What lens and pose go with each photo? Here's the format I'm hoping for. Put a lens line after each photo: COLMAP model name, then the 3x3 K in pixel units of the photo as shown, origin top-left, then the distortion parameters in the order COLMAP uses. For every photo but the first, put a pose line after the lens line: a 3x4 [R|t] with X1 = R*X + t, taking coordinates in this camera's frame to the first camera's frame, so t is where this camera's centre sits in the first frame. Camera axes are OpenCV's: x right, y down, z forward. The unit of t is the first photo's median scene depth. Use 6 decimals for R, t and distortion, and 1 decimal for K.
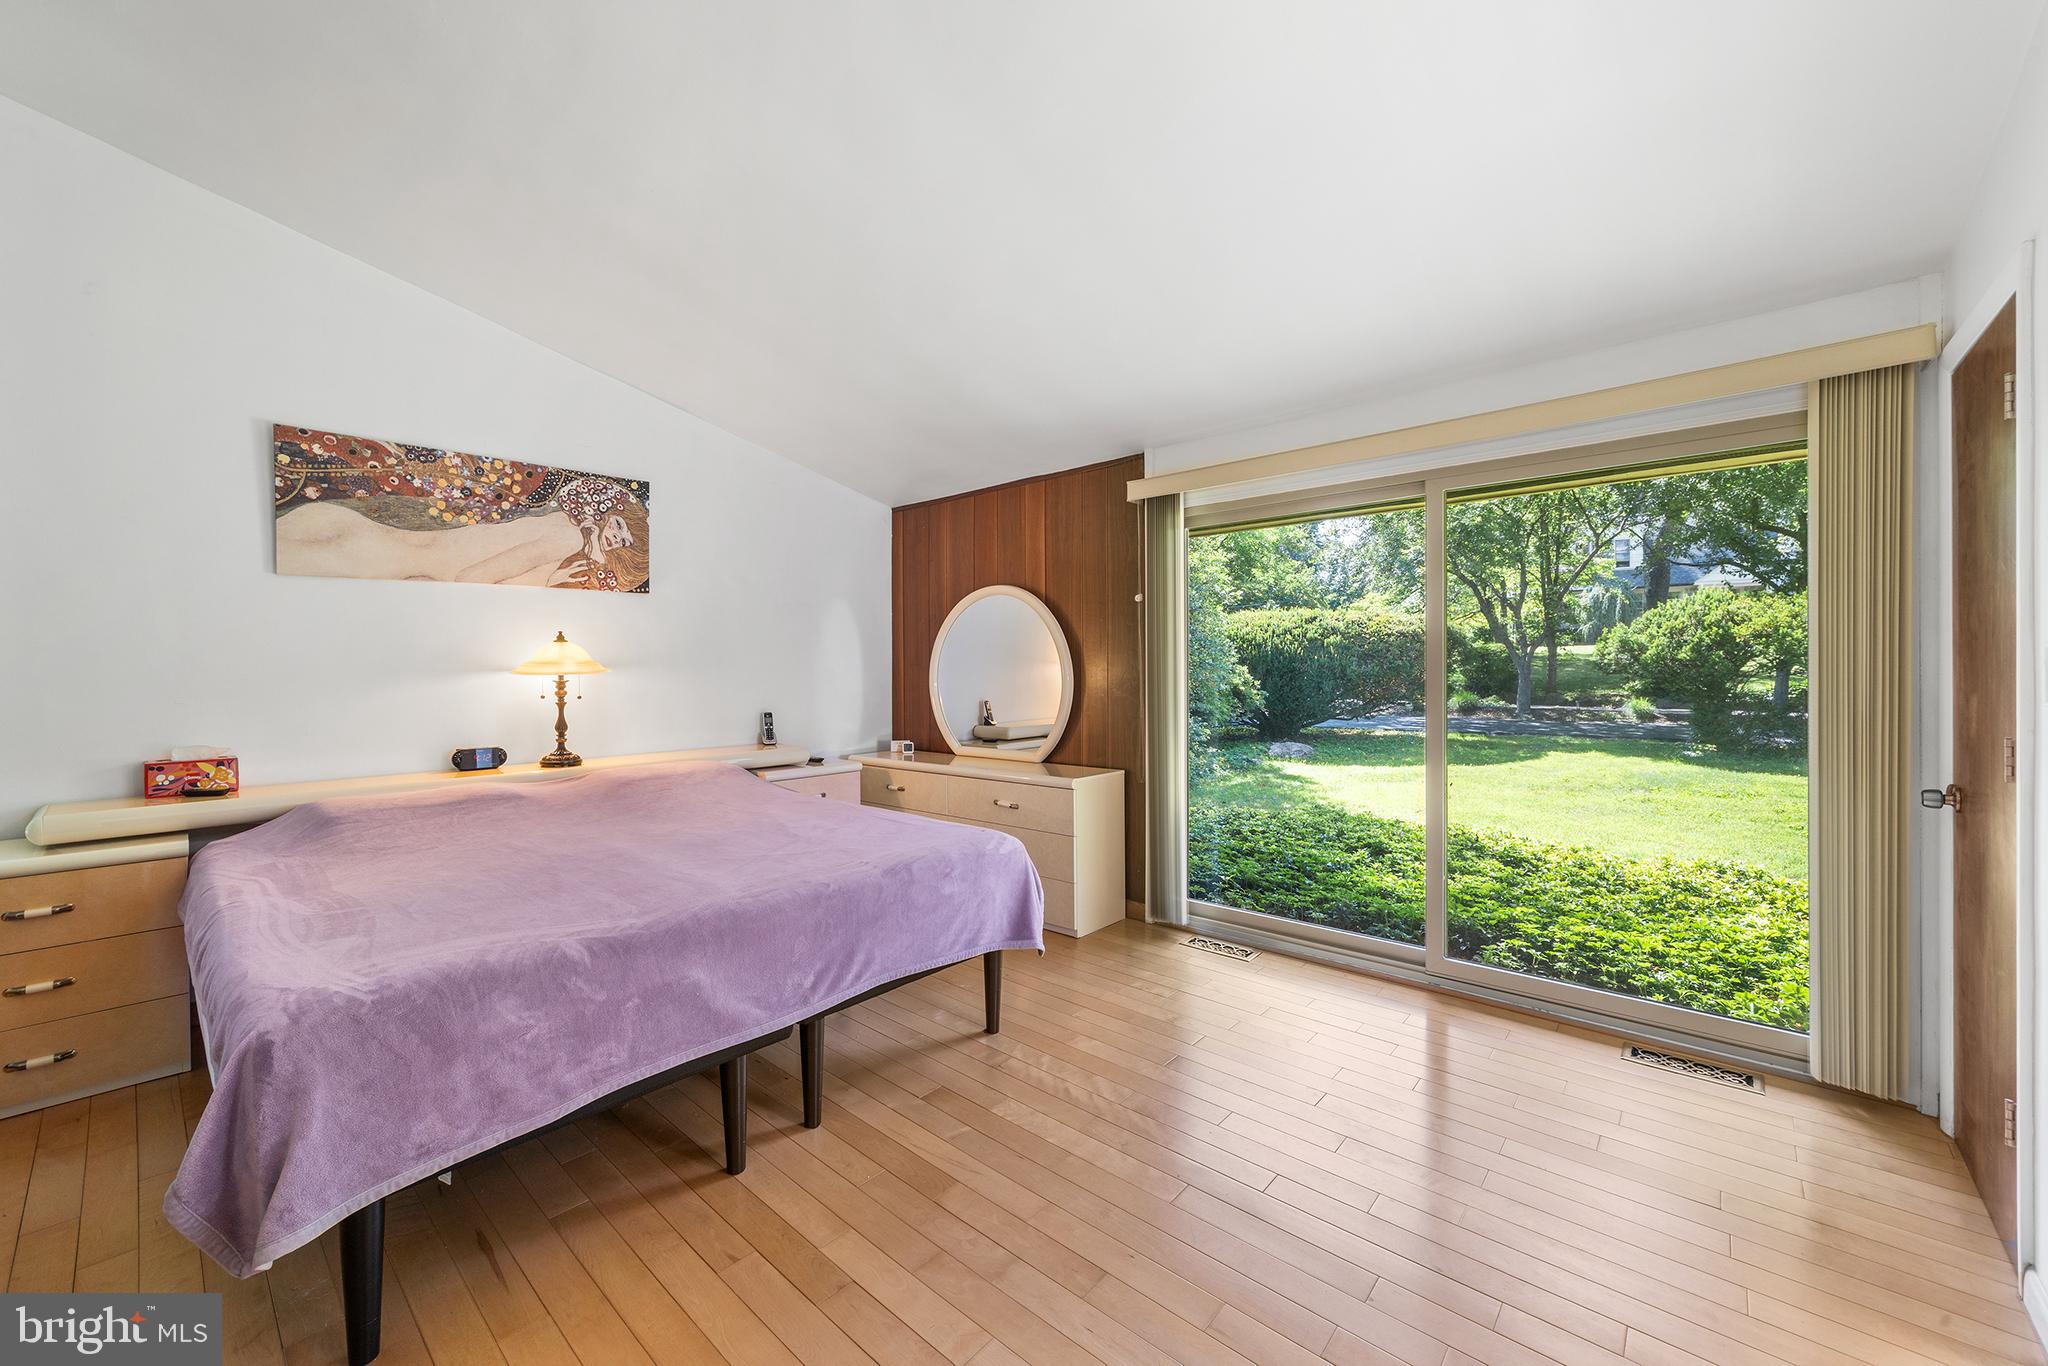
lens RADIAL K [[791.7, 0, 1018.8], [0, 791.7, 680.7], [0, 0, 1]] dist [-0.003966, 0.000325]
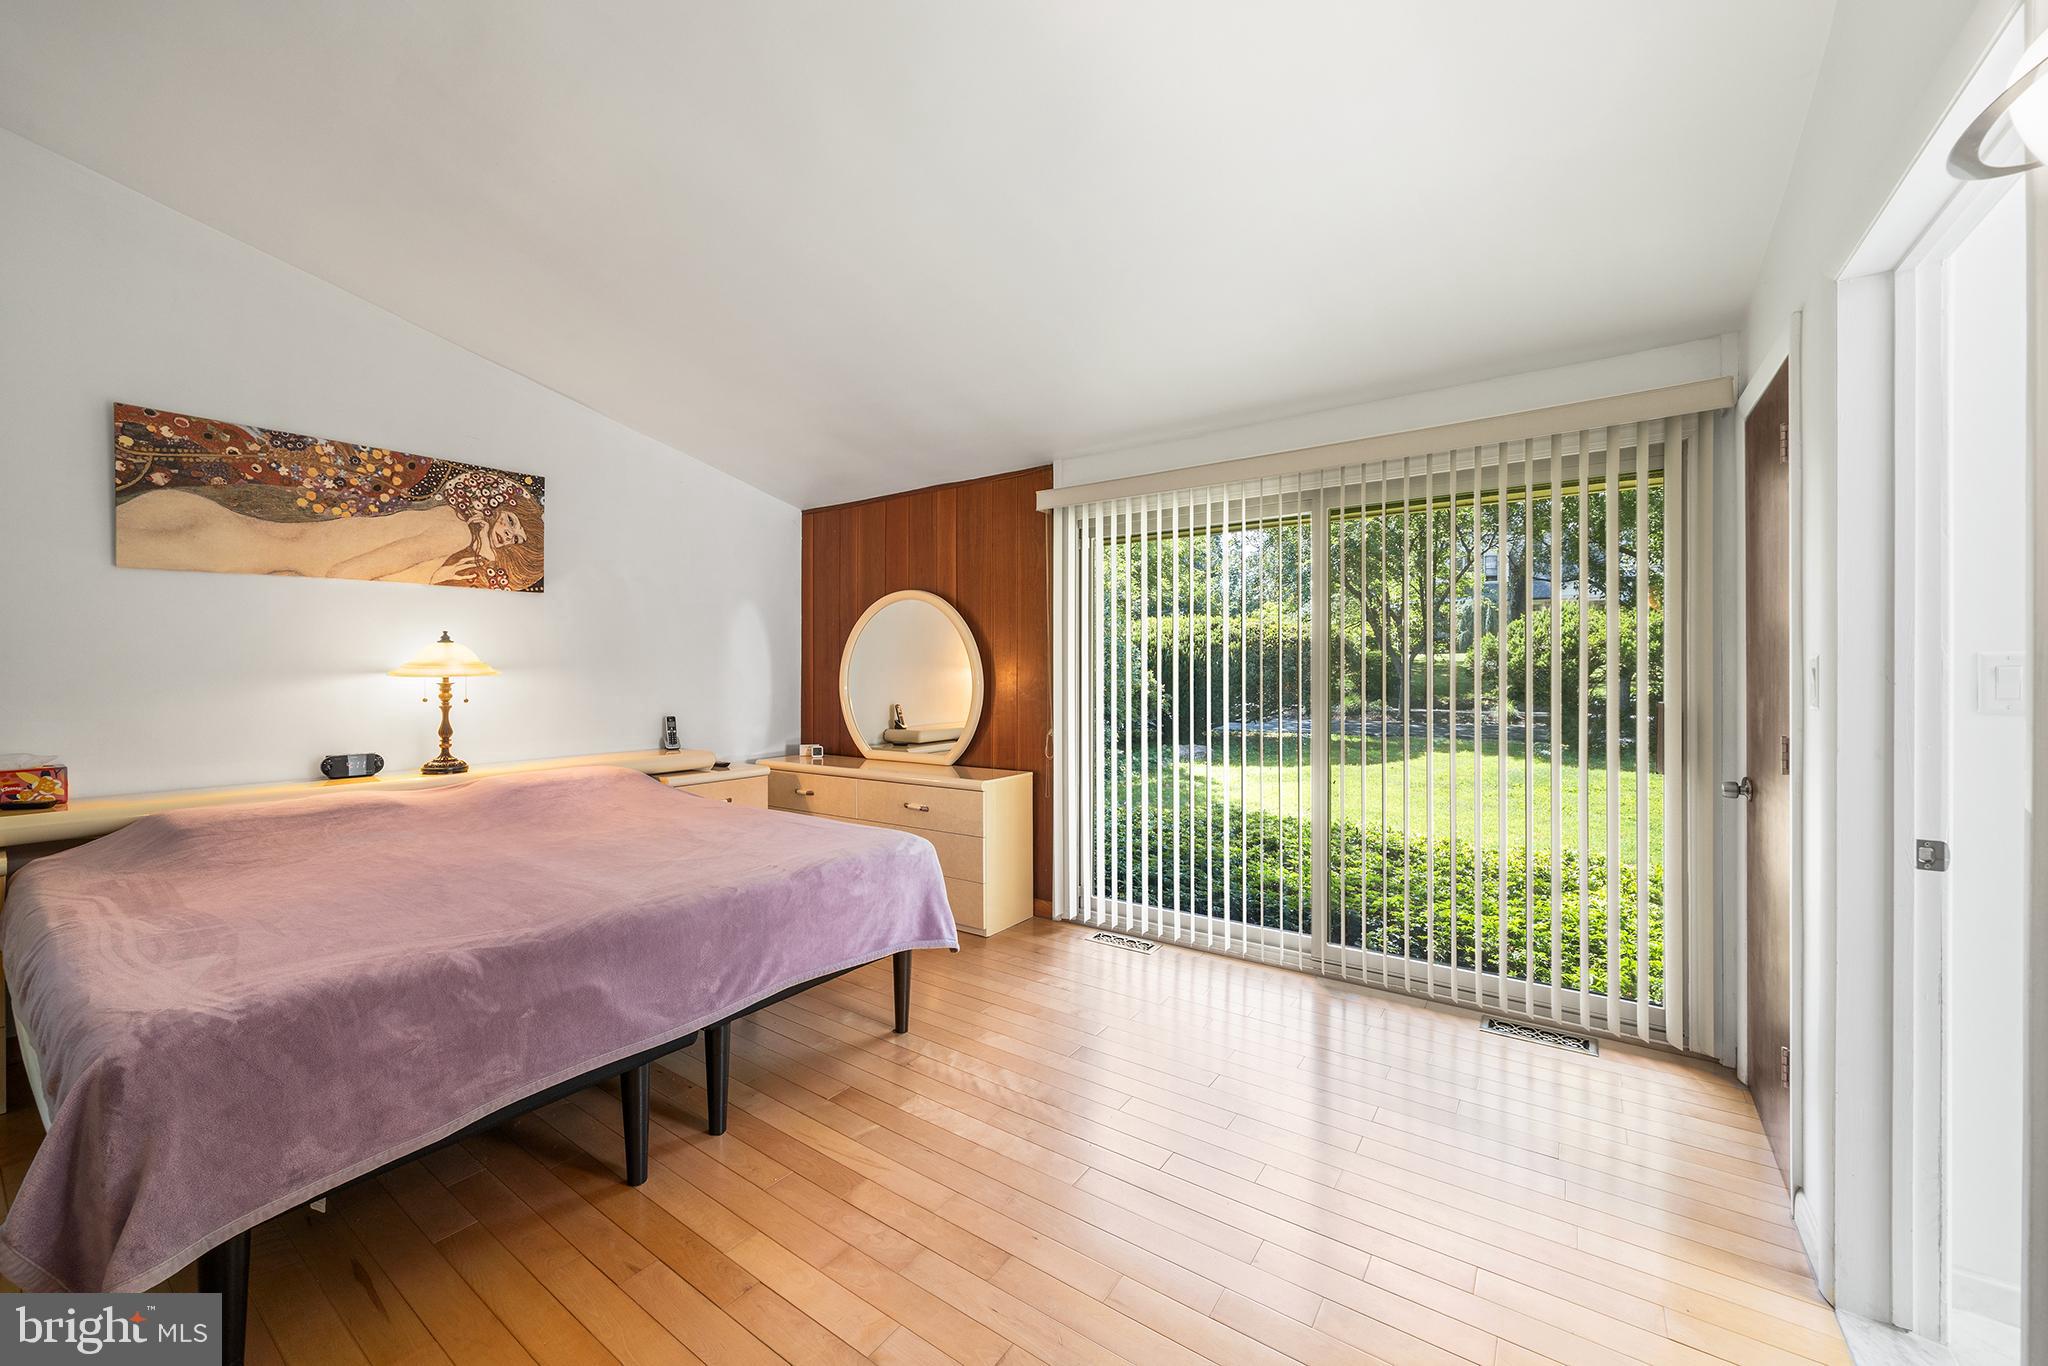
lens RADIAL K [[791.7, 0, 1019.1], [0, 791.7, 677.6], [0, 0, 1]] dist [-0.003966, 0.000325]
pose [[0.993905, 0.003798, 0.110179, 0.002490], [-0.002792, 0.999953, -0.009289, 0.000087], [-0.110209, 0.008925, 0.993868, -0.022852]]
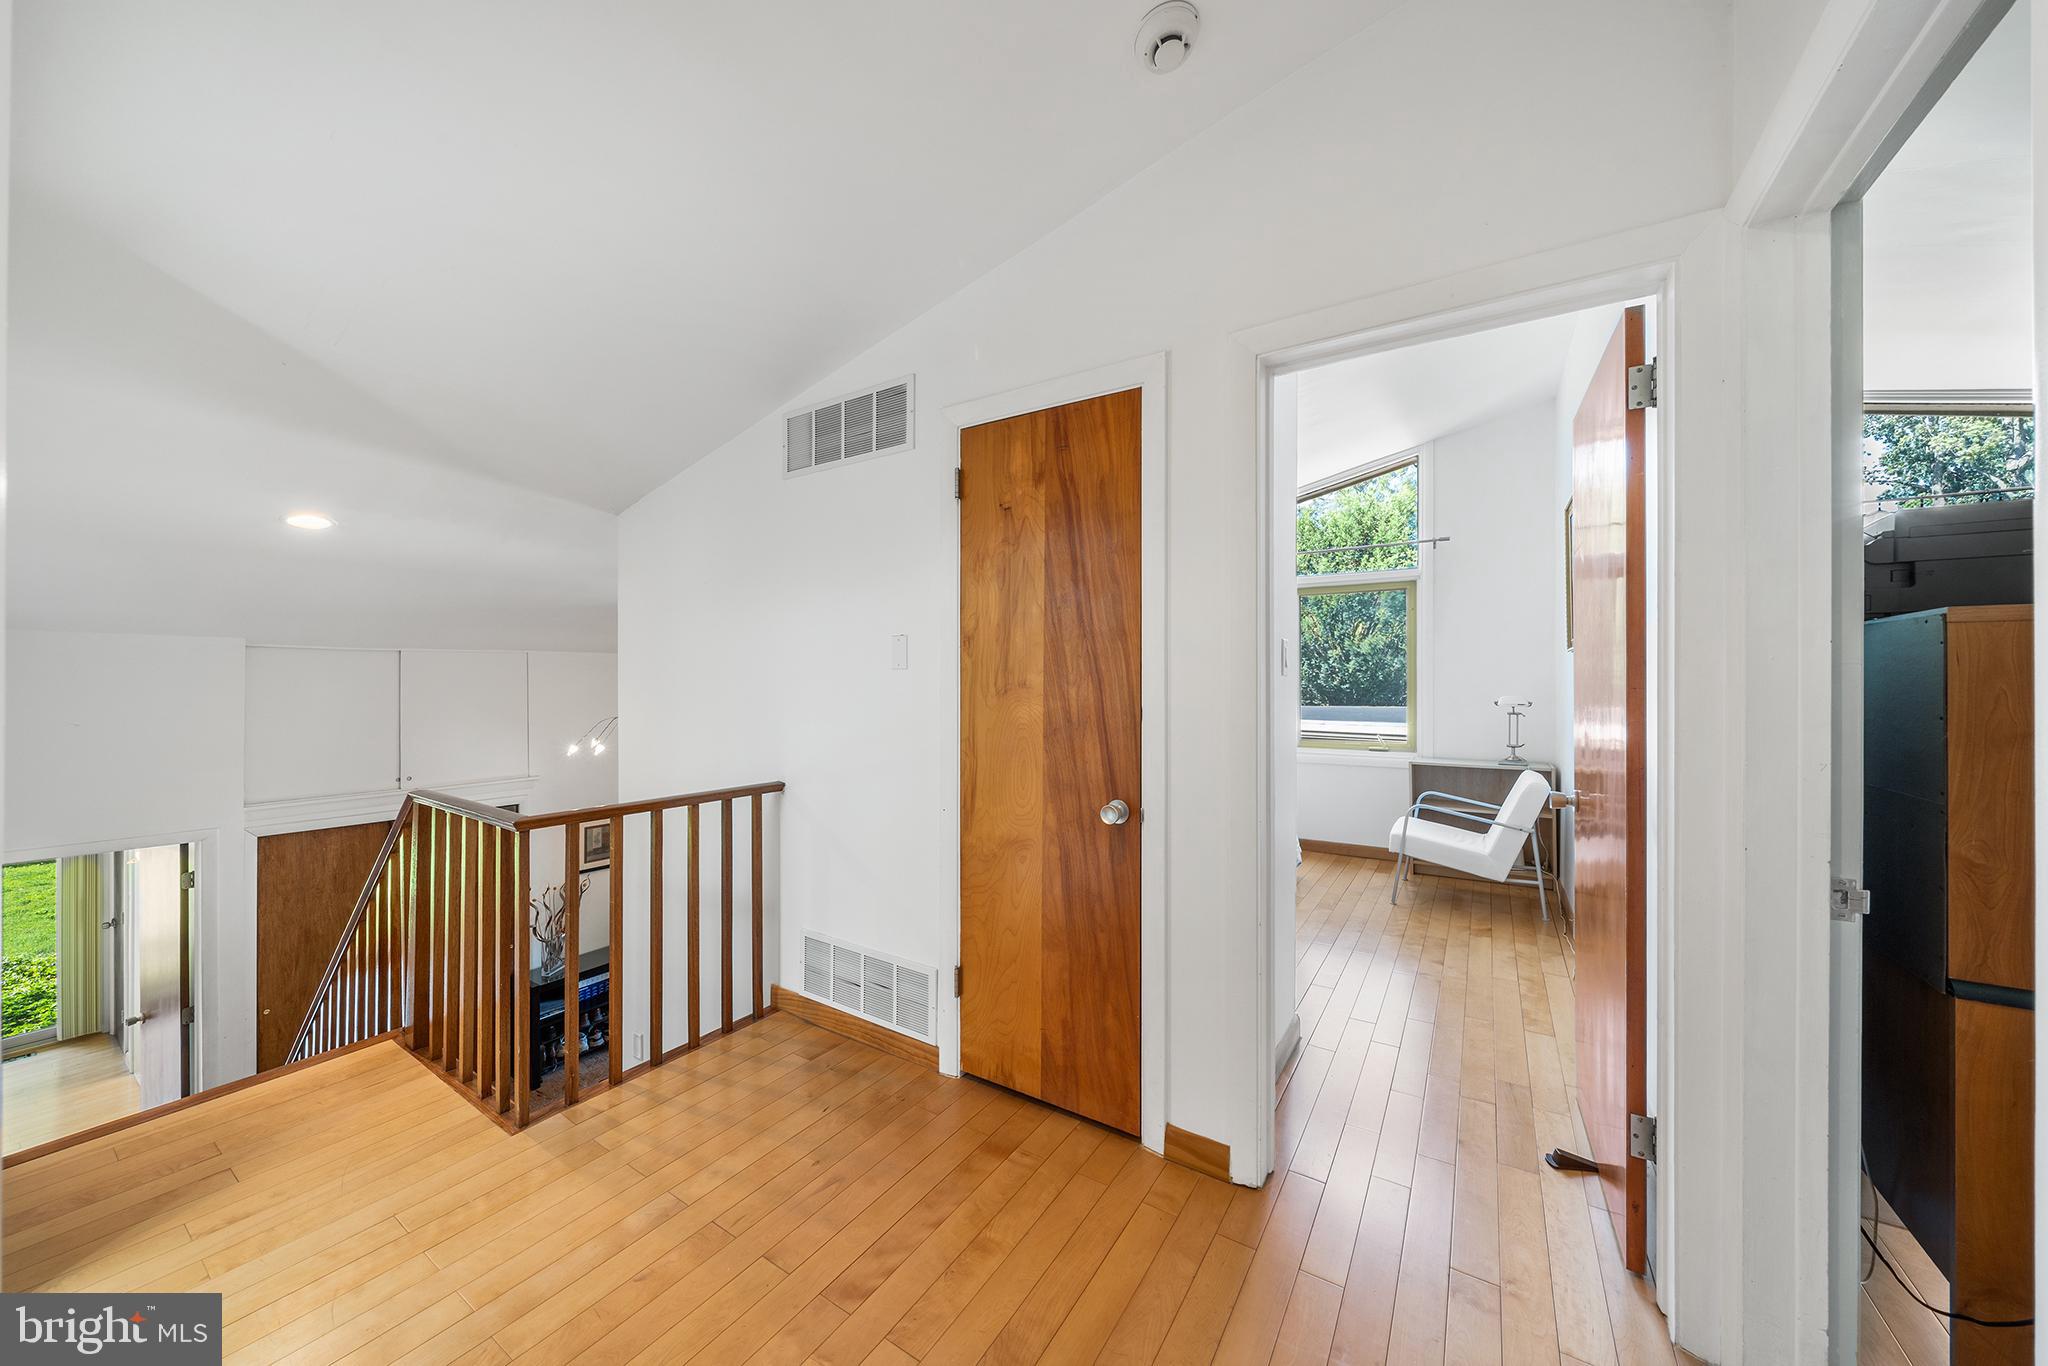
lens RADIAL K [[716.4, 0, 1026.1], [0, 716.4, 679.5], [0, 0, 1]] dist [-0.000965, 0.000404]
pose [[-0.151526, 0.007253, 0.988427, -1.316935], [0.011518, 0.999918, -0.005571, -0.467776], [-0.988386, 0.010541, -0.151598, -1.310789]]
